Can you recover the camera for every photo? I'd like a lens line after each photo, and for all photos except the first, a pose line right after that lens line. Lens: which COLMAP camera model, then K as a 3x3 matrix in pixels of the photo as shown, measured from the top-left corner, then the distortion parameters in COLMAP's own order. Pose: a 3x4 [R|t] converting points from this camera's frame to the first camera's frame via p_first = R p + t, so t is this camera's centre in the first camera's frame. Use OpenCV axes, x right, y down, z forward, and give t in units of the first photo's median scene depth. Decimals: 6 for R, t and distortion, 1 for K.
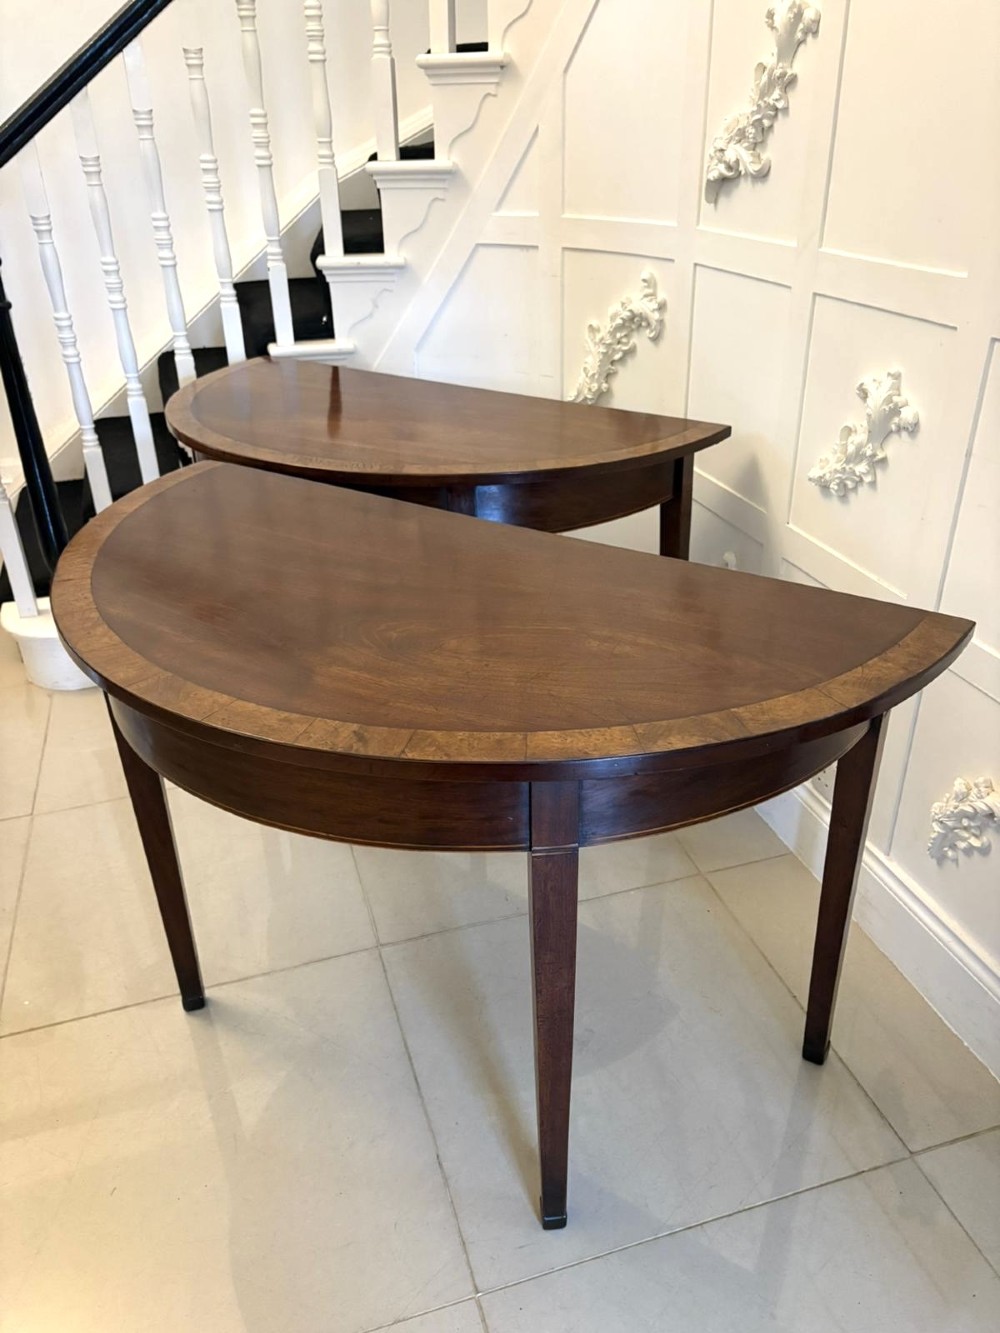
lens RADIAL K [[1022.7, 0, 486.4], [0, 1022.7, 674.4], [0, 0, 1]] dist [0.030426, -0.029058]
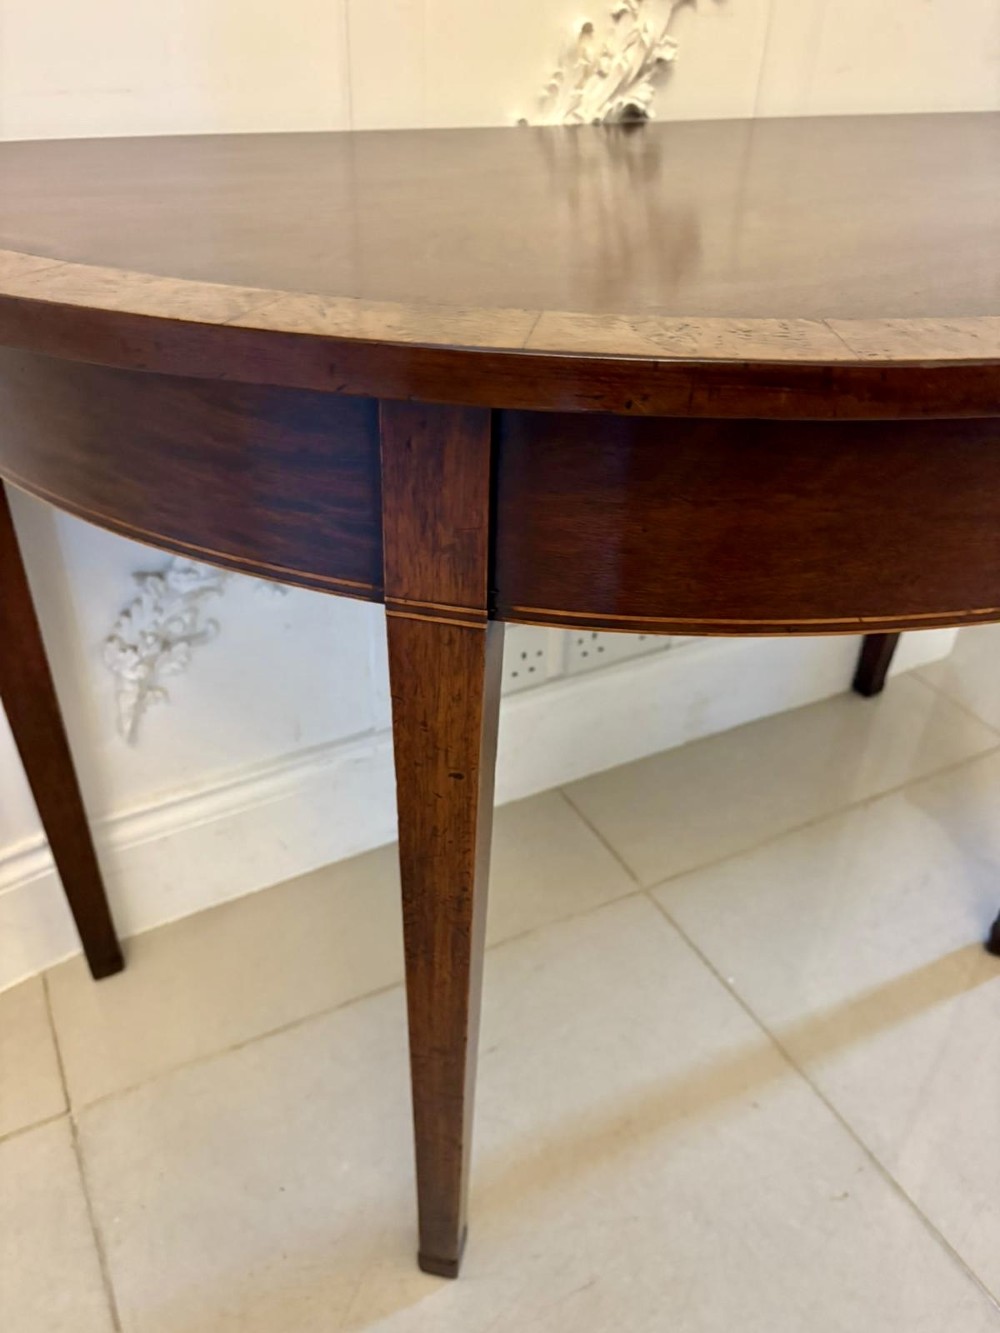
lens RADIAL K [[1022.7, 0, 499.2], [0, 1022.7, 677.5], [0, 0, 1]] dist [0.030426, -0.029058]
pose [[-0.204863, -0.539009, 0.817007, -0.212077], [0.446612, 0.691275, 0.568046, -0.291629], [-0.870959, 0.481257, 0.099111, 1.017751]]
